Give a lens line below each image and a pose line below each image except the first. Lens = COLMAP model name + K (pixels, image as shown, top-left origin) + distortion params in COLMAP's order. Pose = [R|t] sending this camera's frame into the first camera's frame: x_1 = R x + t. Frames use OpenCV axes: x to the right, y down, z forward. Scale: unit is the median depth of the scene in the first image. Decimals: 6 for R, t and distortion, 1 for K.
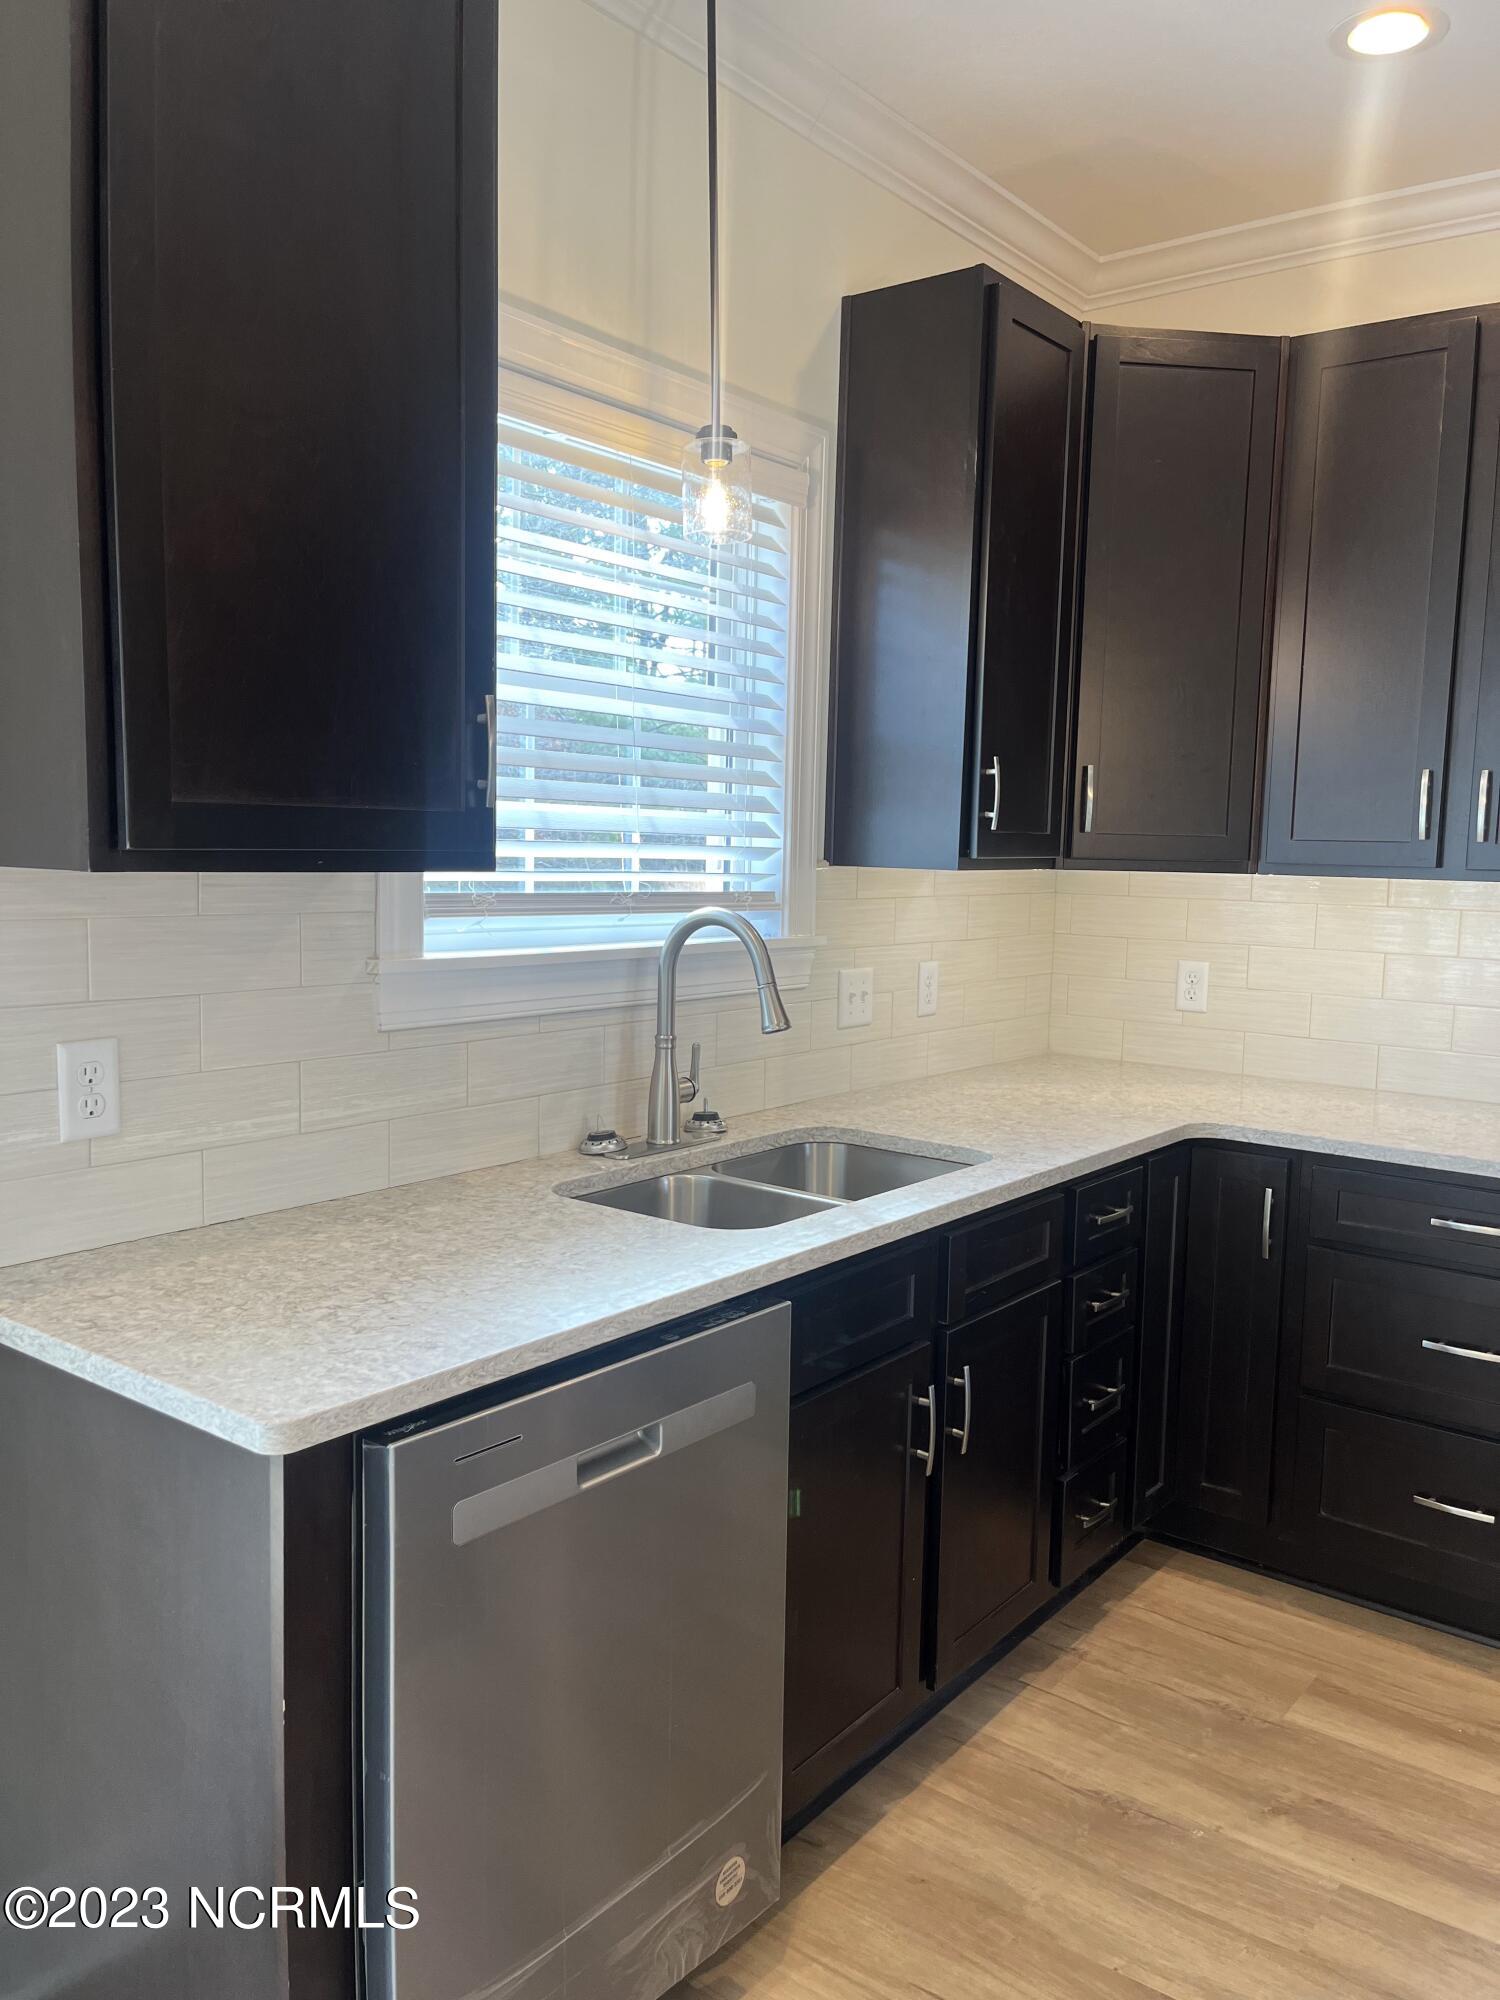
lens RADIAL K [[1537.2, 0, 750.0], [0, 1537.2, 1000.0], [0, 0, 1]] dist [0.045662, -0.059710]
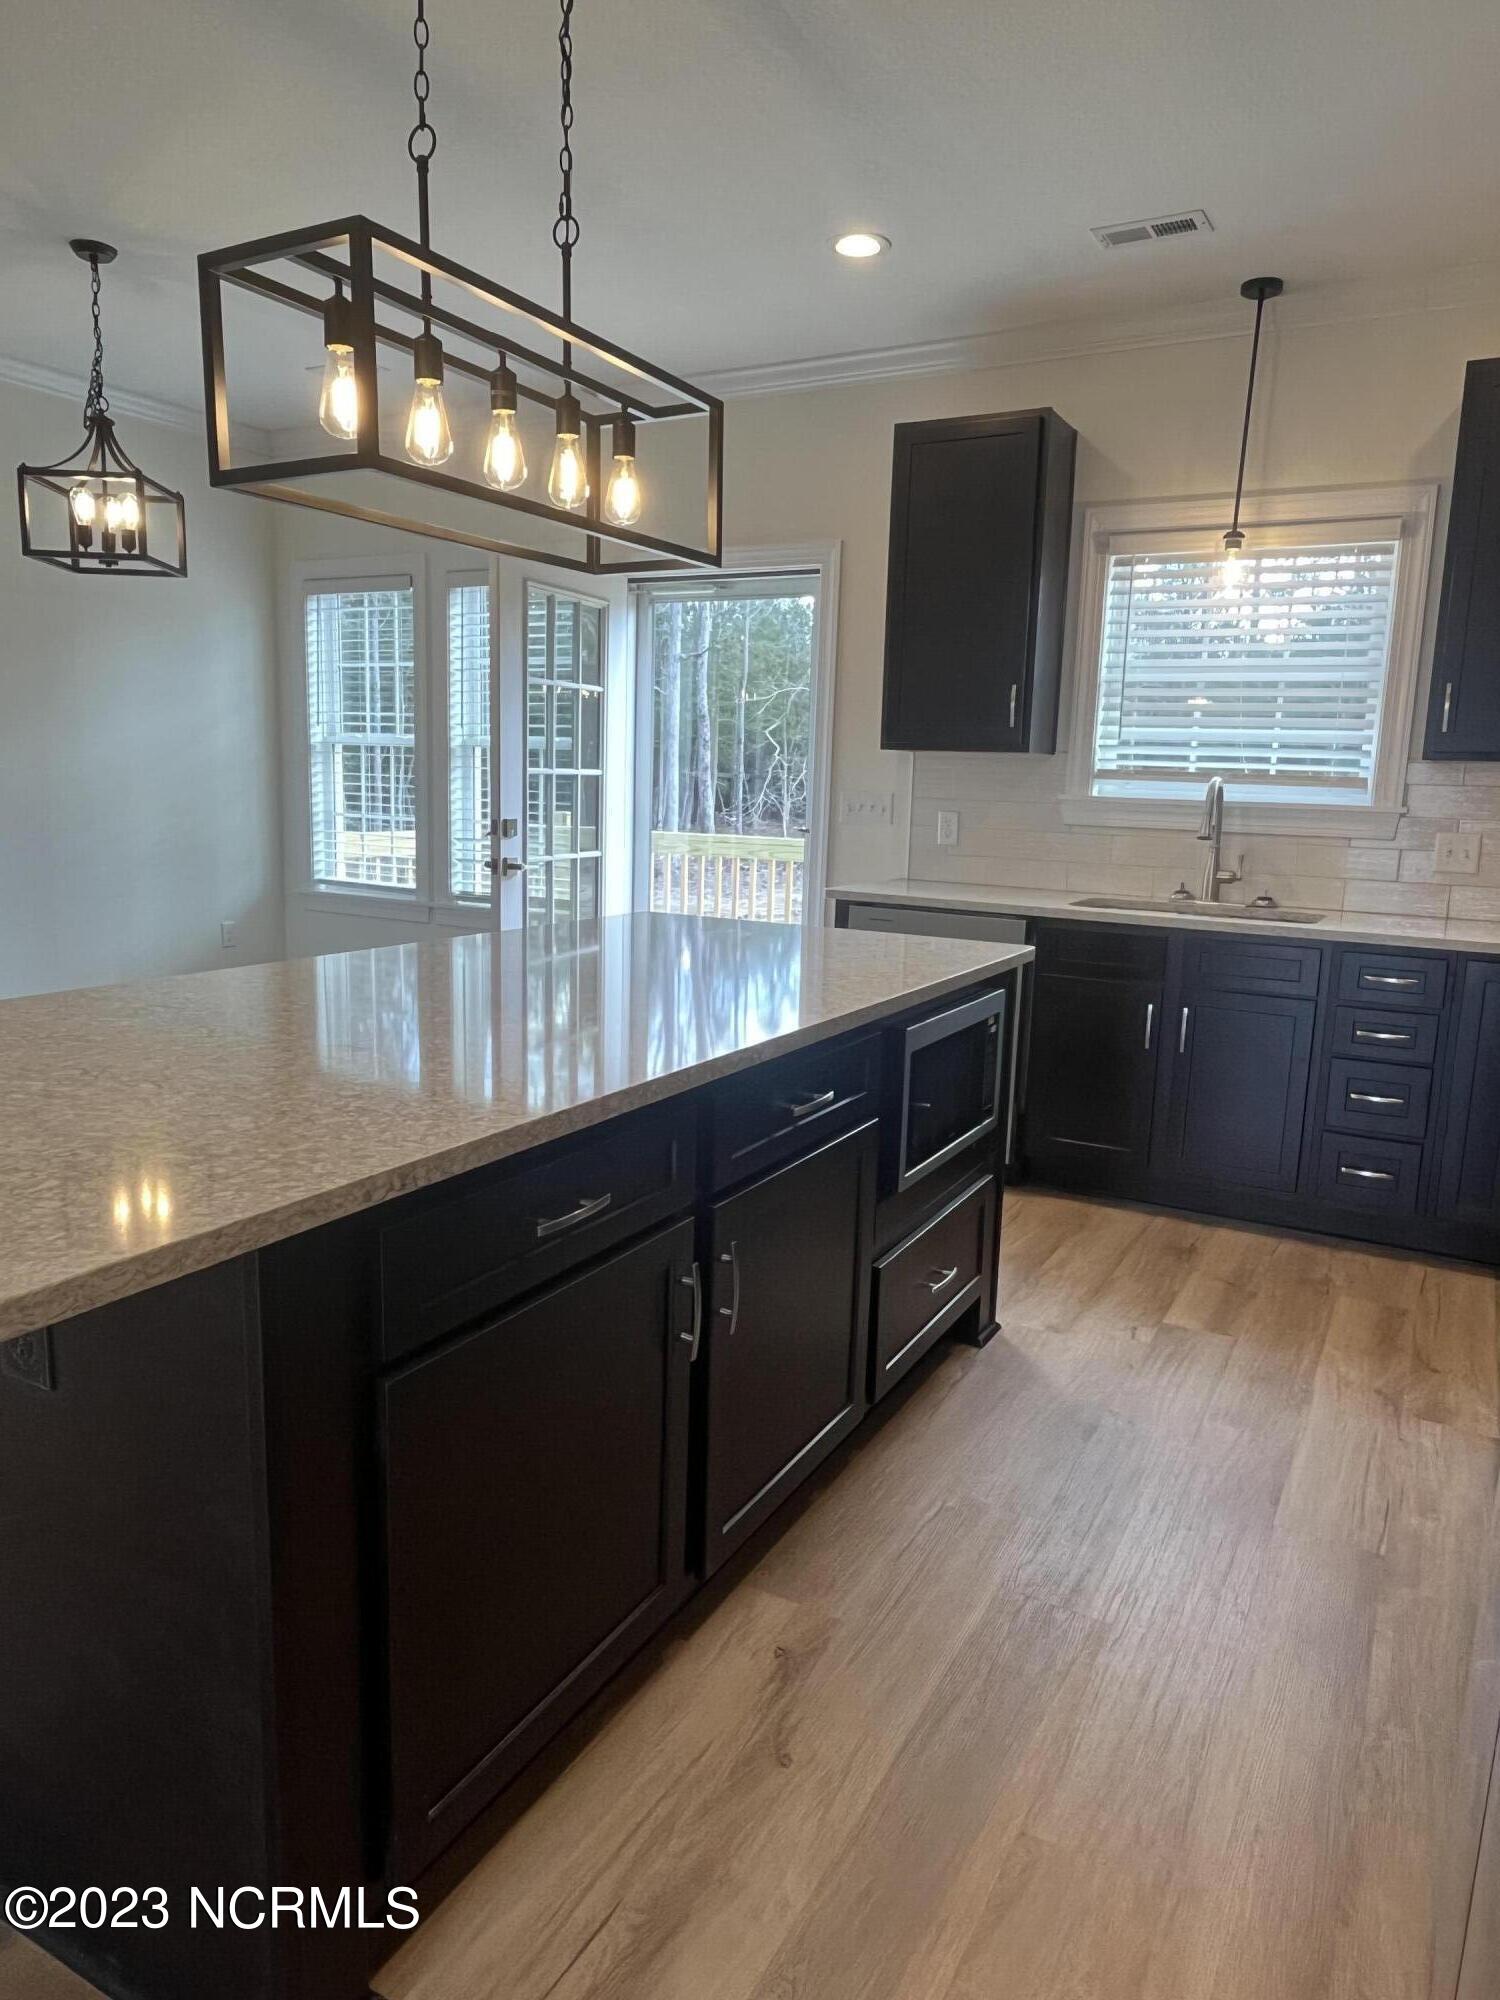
lens RADIAL K [[1272.0, 0, 750.0], [0, 1272.0, 1000.0], [0, 0, 1]] dist [0.002354, -0.001806]
pose [[0.149385, 0.155647, -0.976452, 1.454276], [-0.132021, 0.981830, 0.136306, 0.072816], [0.979926, 0.108550, 0.167219, 0.167409]]
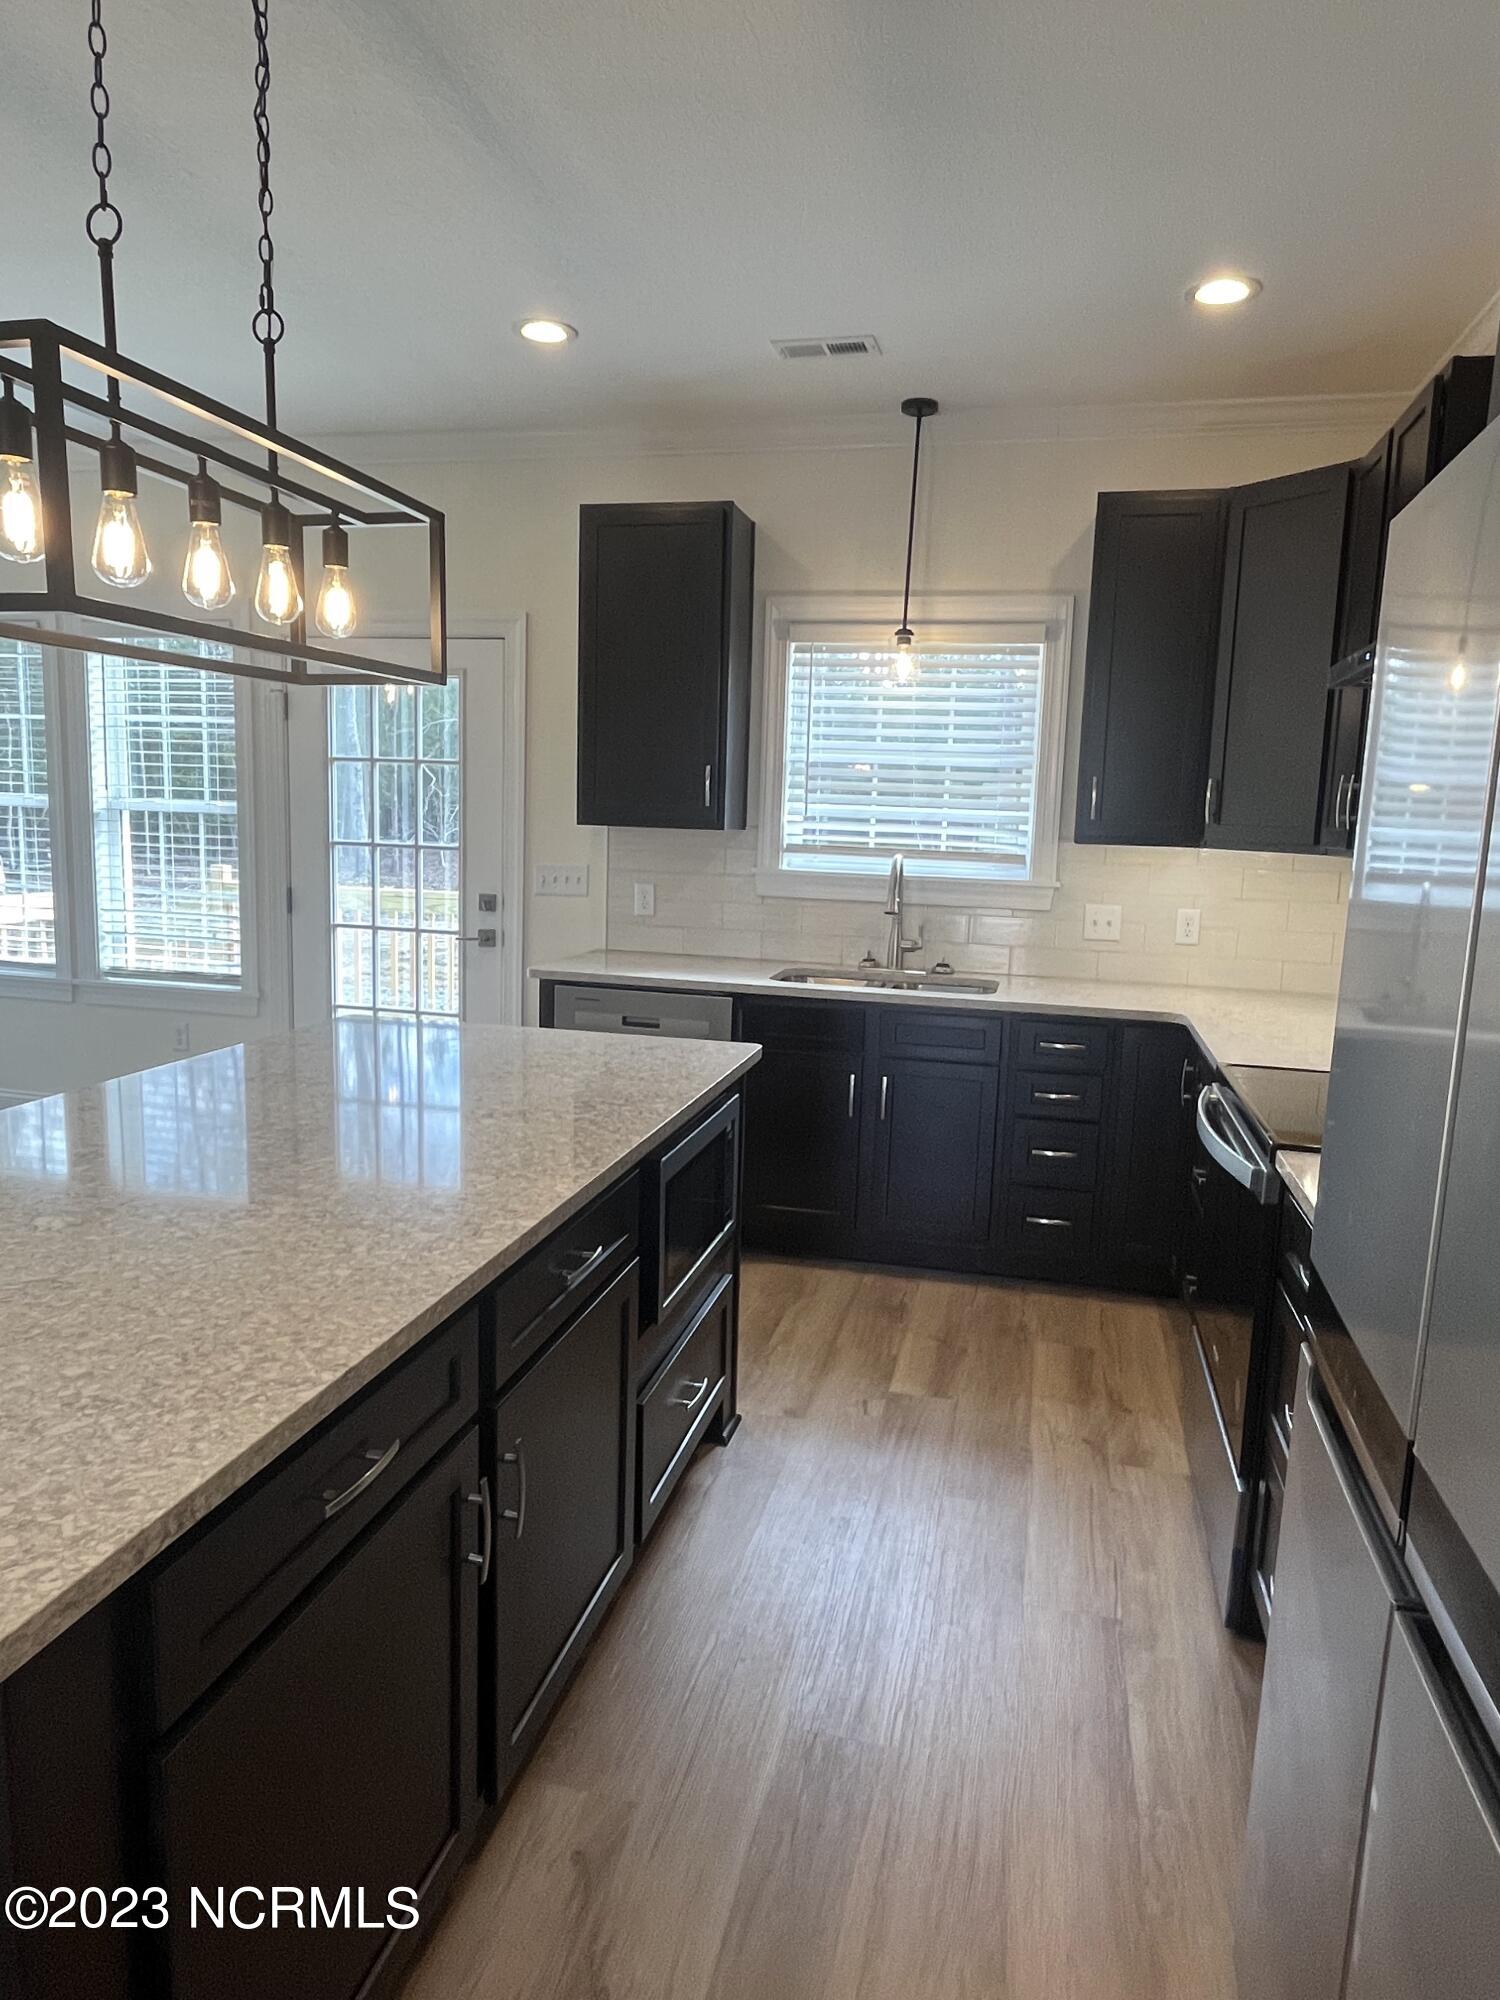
lens RADIAL K [[1238.5, 0, 750.0], [0, 1238.5, 1000.0], [0, 0, 1]] dist [-0.001727, 0.002545]
pose [[0.408646, 0.128433, -0.903612, 1.385171], [-0.119589, 0.989049, 0.086494, 0.012996], [0.904824, 0.072716, 0.419529, 0.118796]]
